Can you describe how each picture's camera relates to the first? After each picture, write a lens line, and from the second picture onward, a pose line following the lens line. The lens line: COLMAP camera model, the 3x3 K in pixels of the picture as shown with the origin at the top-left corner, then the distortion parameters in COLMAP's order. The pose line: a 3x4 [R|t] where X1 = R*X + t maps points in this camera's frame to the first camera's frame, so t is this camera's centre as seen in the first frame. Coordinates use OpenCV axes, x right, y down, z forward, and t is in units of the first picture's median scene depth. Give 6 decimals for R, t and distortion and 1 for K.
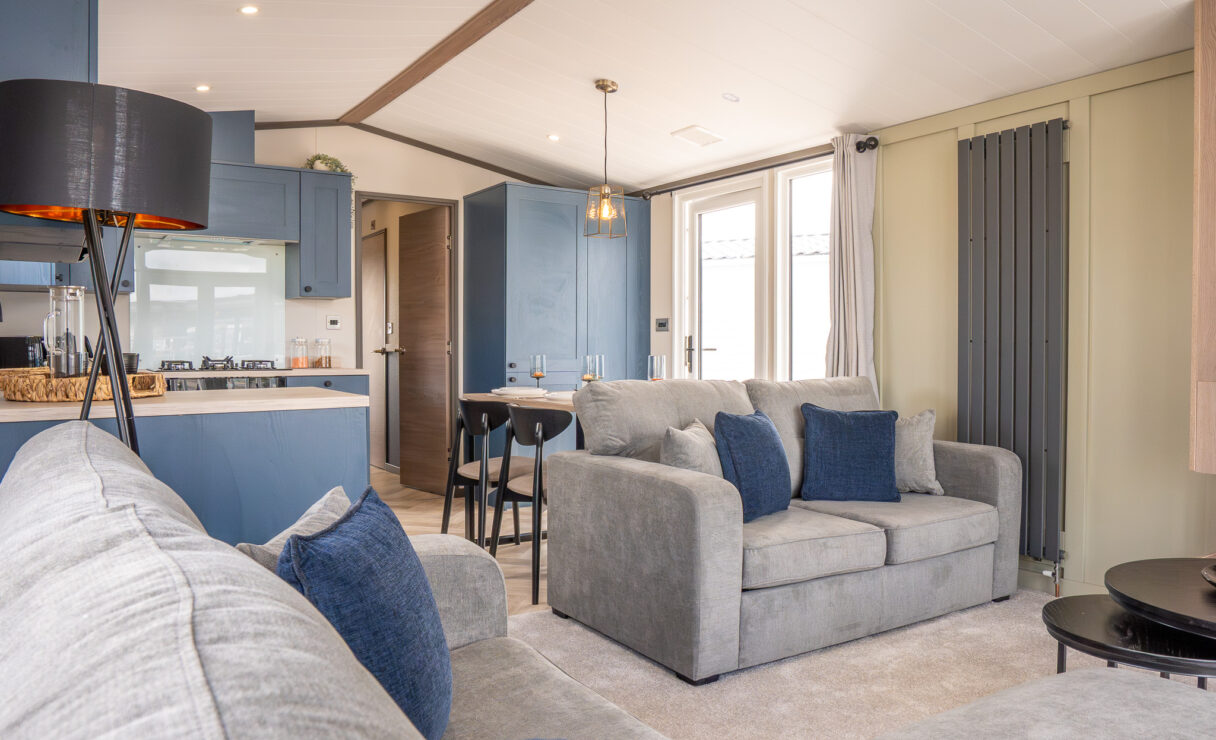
lens RADIAL K [[872.5, 0, 614.3], [0, 872.5, 367.9], [0, 0, 1]] dist [-0.071352, 0.036084]
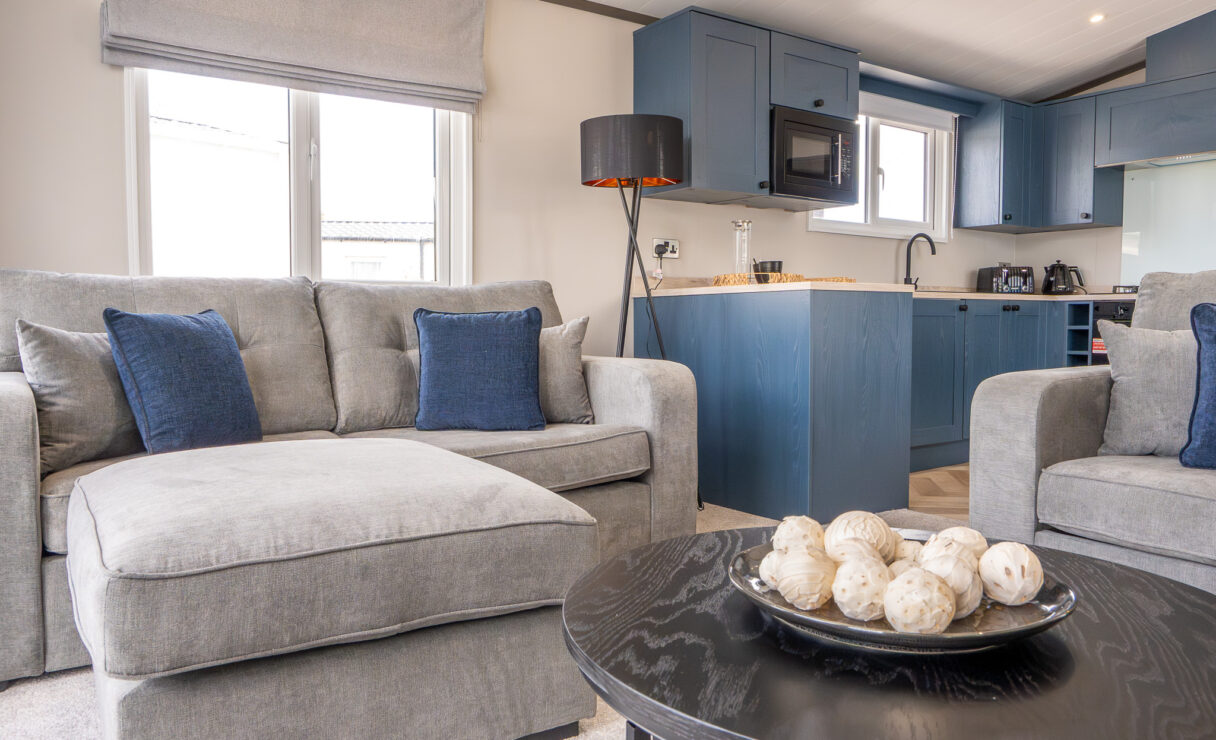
lens RADIAL K [[872.5, 0, 614.3], [0, 872.5, 367.9], [0, 0, 1]] dist [-0.071352, 0.036084]
pose [[0.023590, 0.063259, -0.997718, 0.435453], [-0.024714, 0.997728, 0.062675, 0.035724], [0.999416, 0.023179, 0.025099, 0.317055]]
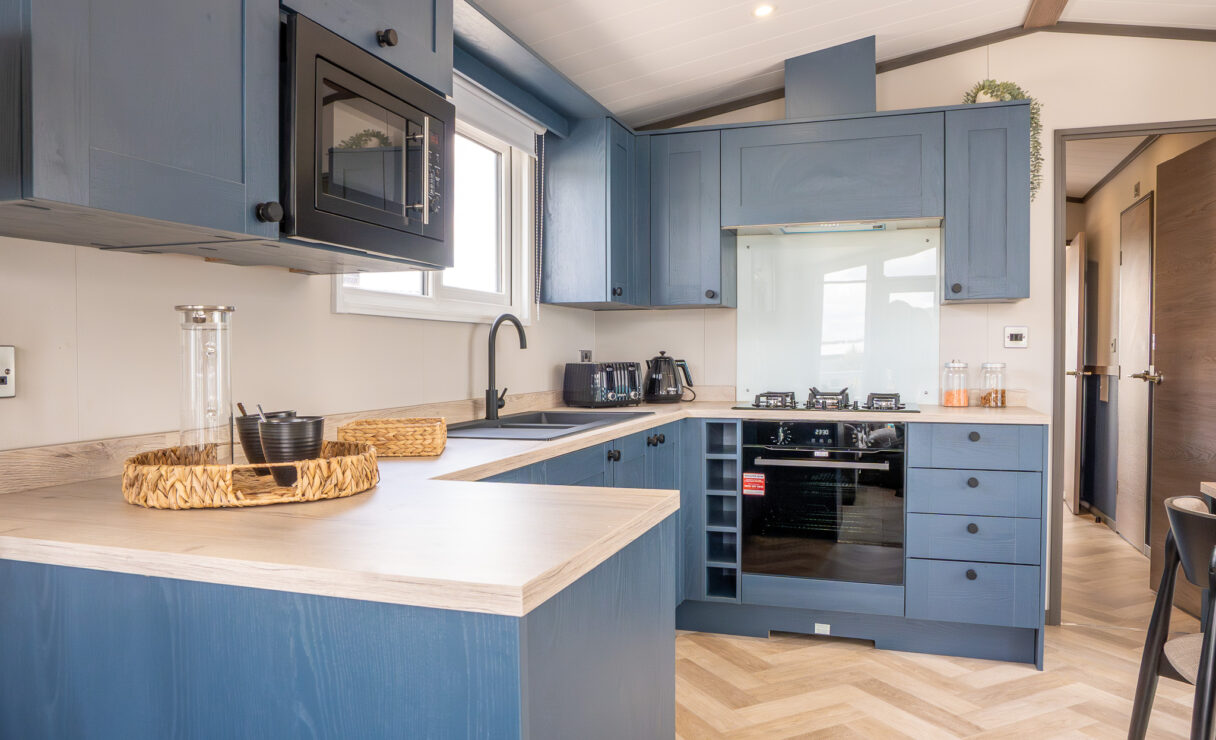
lens RADIAL K [[872.5, 0, 614.3], [0, 872.5, 367.9], [0, 0, 1]] dist [-0.071352, 0.036084]
pose [[0.612820, 0.014829, -0.790084, 0.002483], [-0.019873, 0.999797, 0.003351, -0.026304], [0.789973, 0.013648, 0.612990, 0.375249]]
